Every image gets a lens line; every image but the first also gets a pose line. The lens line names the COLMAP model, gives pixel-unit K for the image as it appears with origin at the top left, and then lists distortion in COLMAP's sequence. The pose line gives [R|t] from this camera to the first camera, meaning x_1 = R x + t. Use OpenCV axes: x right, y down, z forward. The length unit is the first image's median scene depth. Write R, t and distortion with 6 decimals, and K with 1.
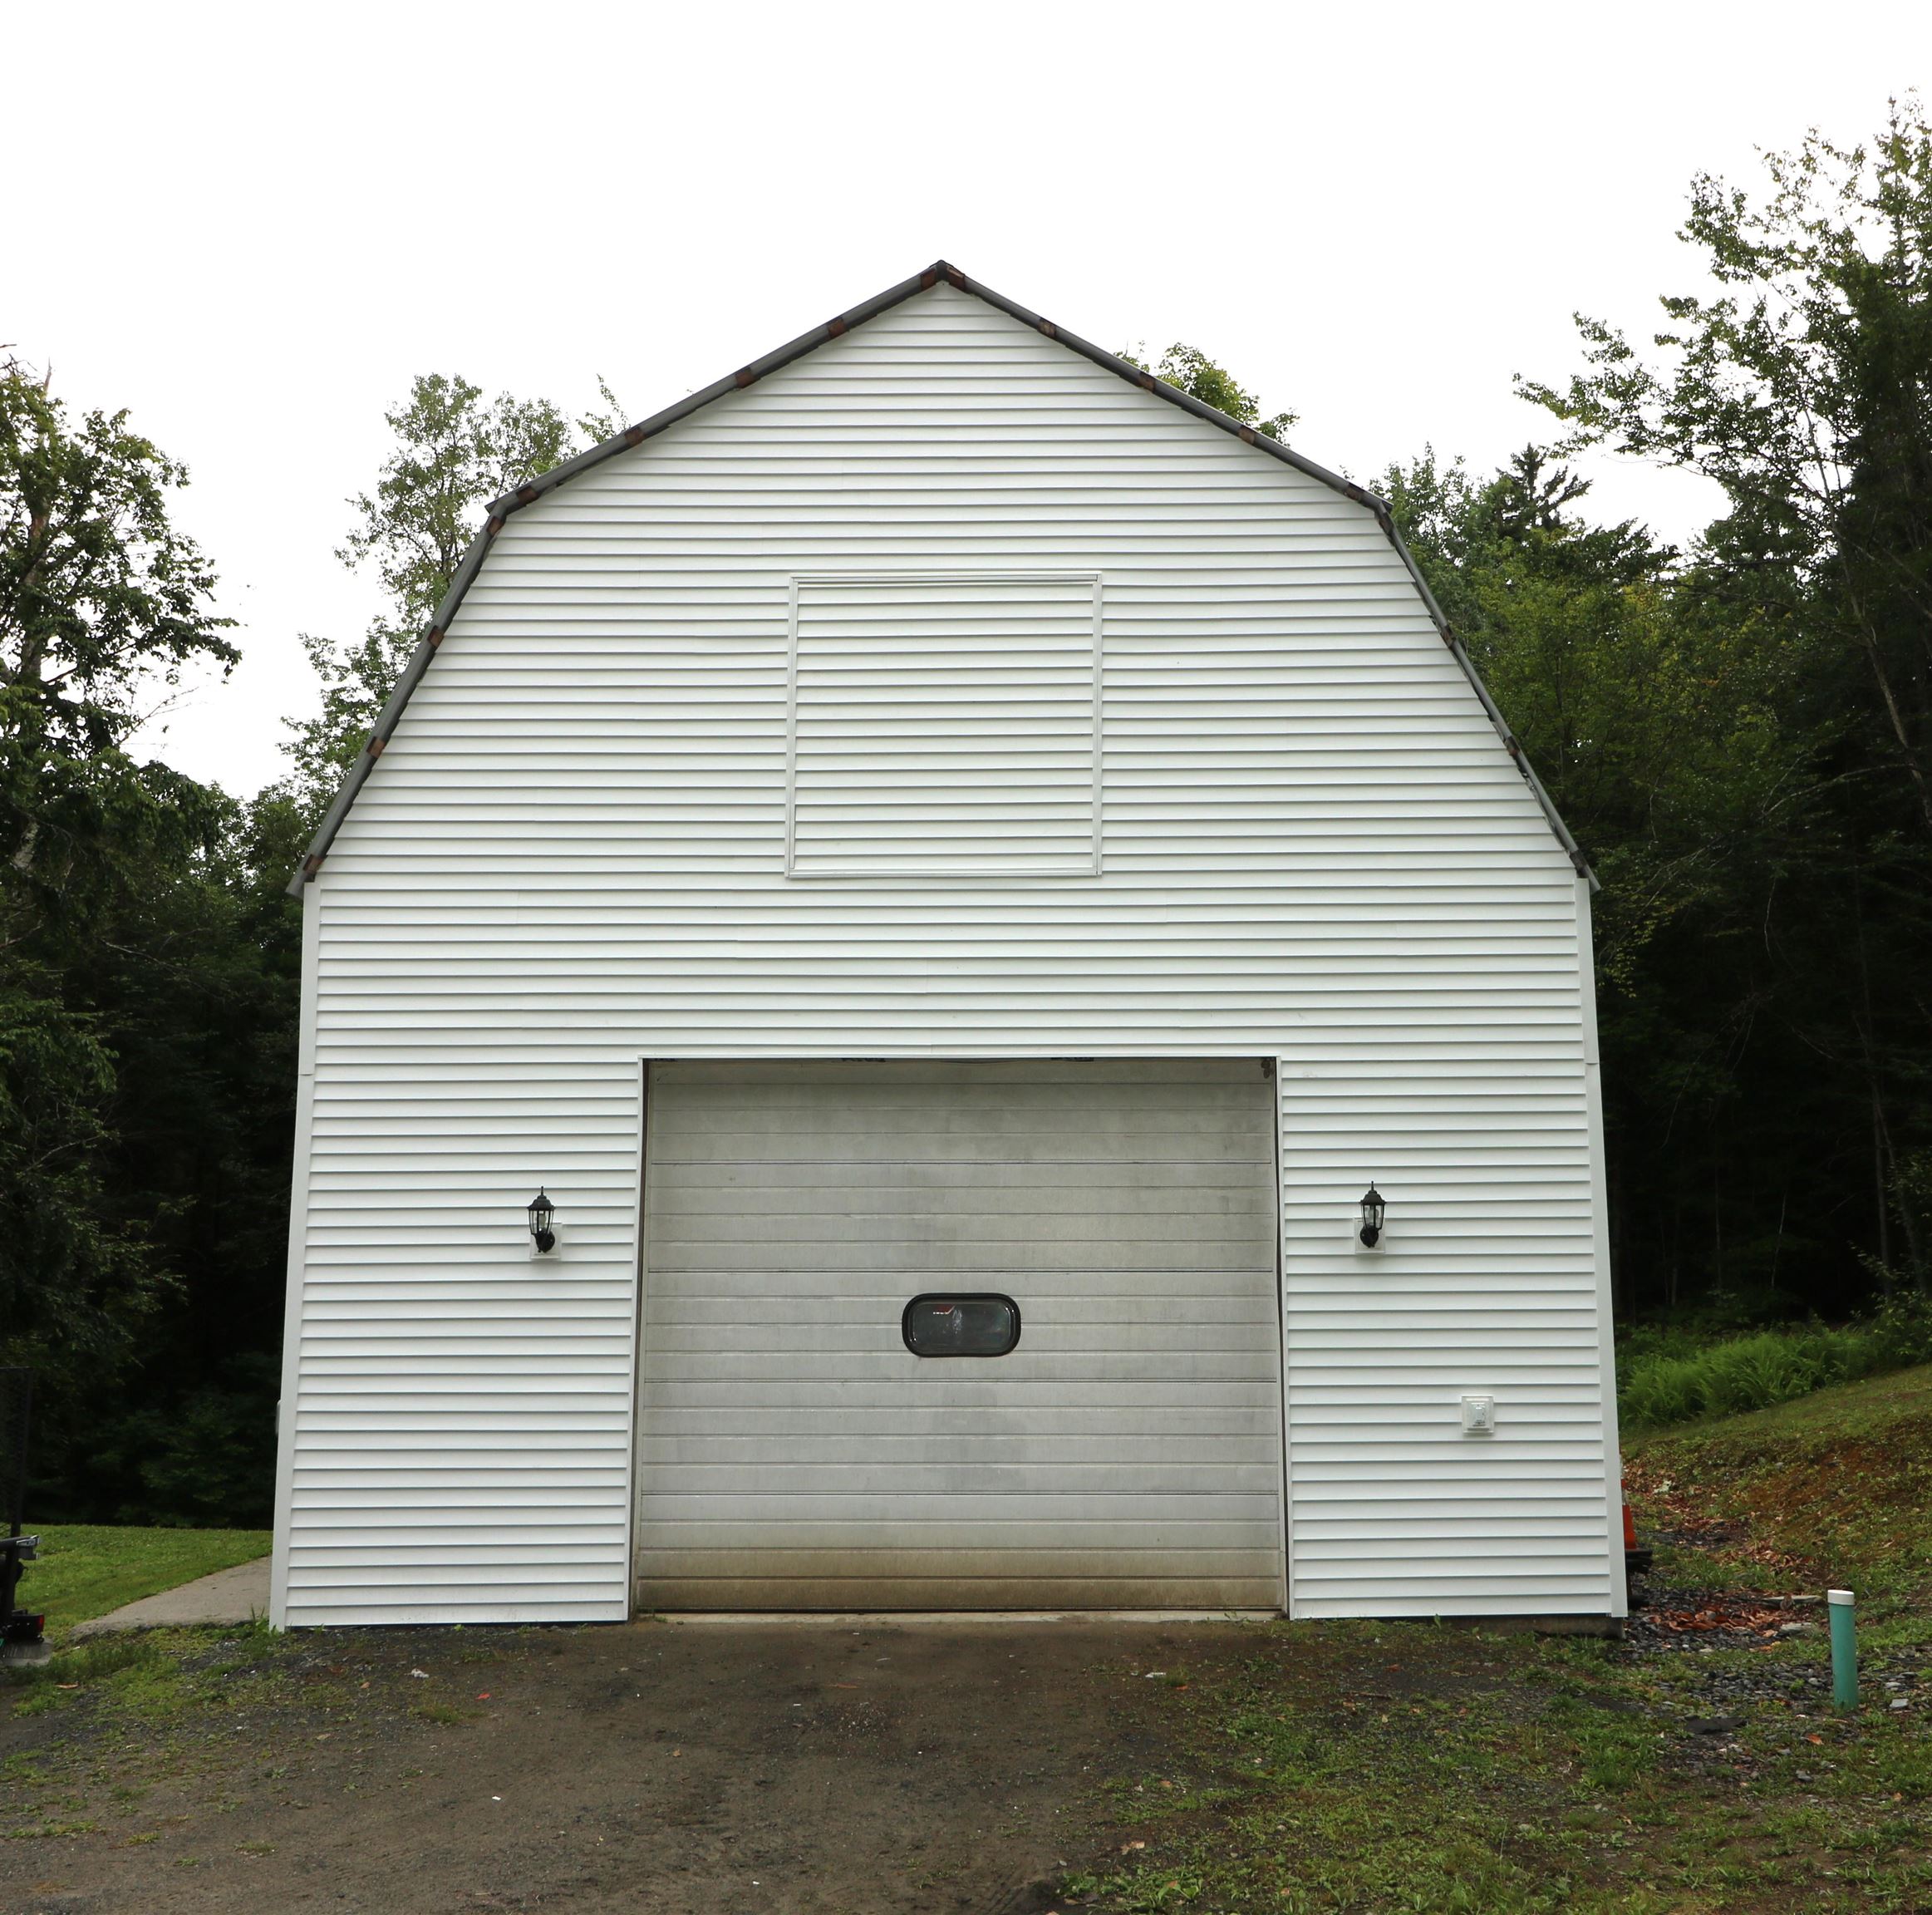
lens RADIAL K [[2062.1, 0, 966.0], [0, 2062.1, 957.5], [0, 0, 1]] dist [0.002495, -0.004410]
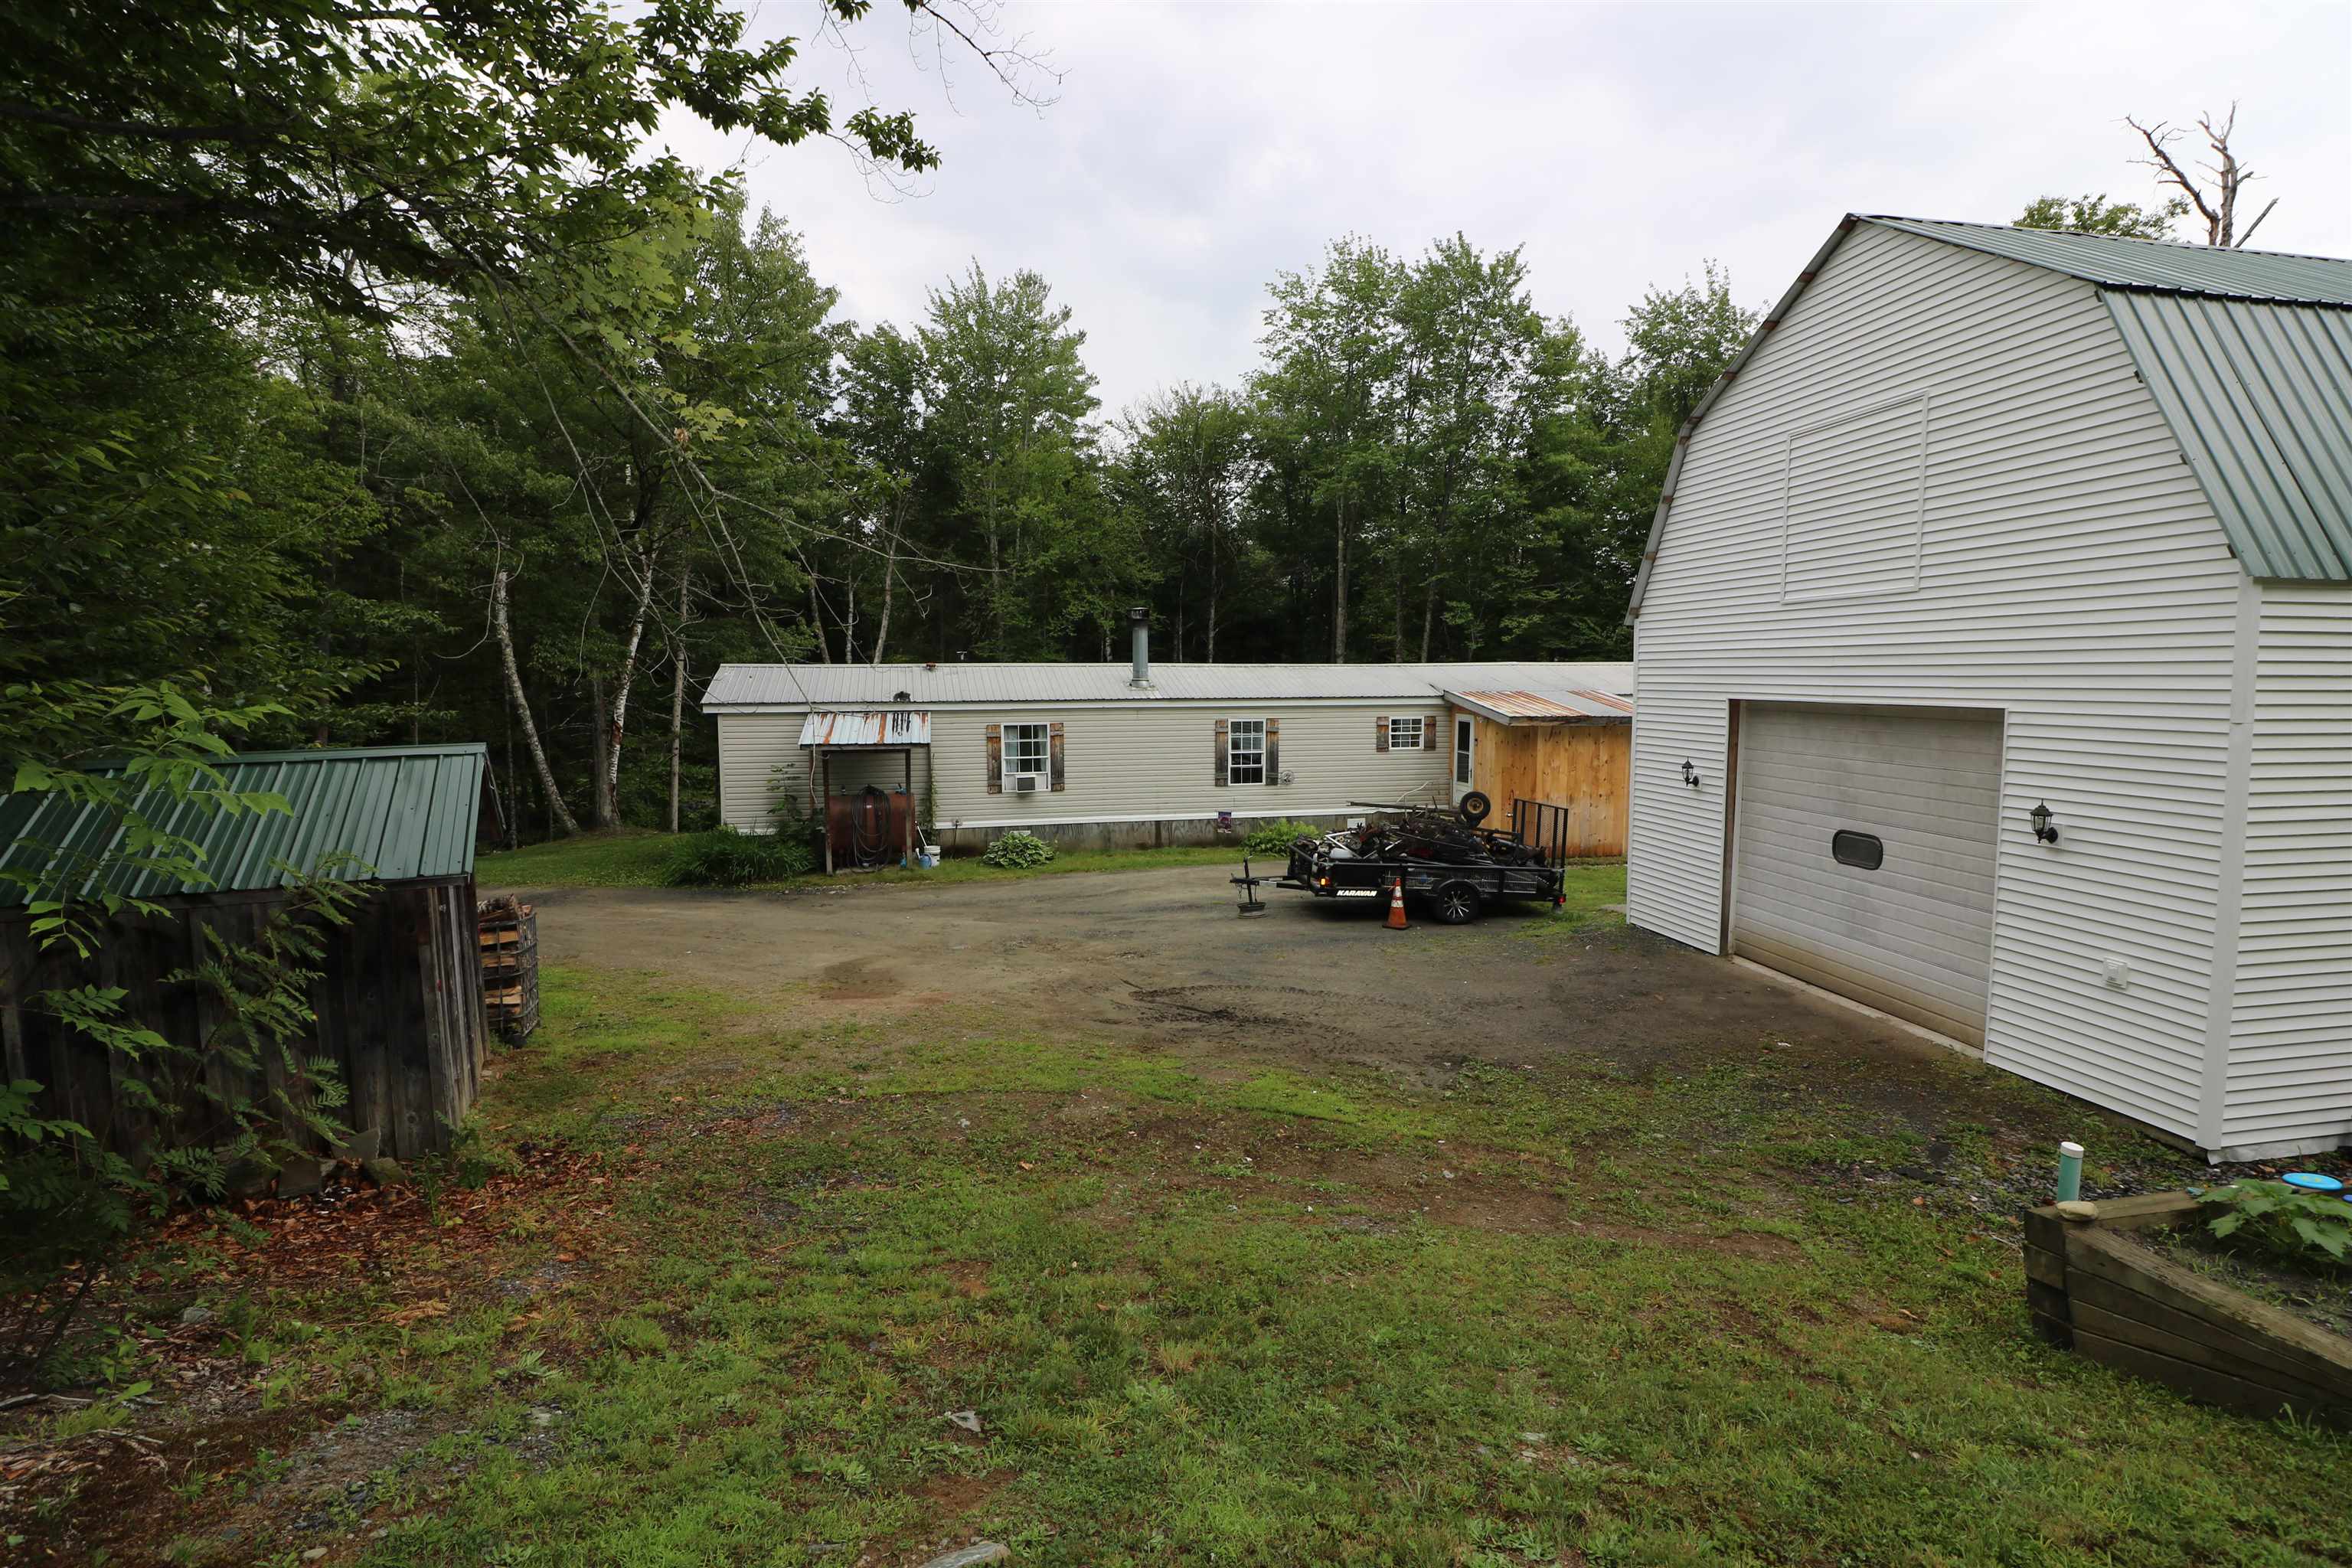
lens RADIAL K [[1089.4, 0, 1186.7], [0, 1089.4, 792.1], [0, 0, 1]] dist [-0.000076, -0.010630]
pose [[0.158267, 0.111003, -0.981137, 0.833445], [0.158146, 0.977983, 0.136157, -0.093134], [0.974649, -0.176712, 0.137228, 0.306315]]
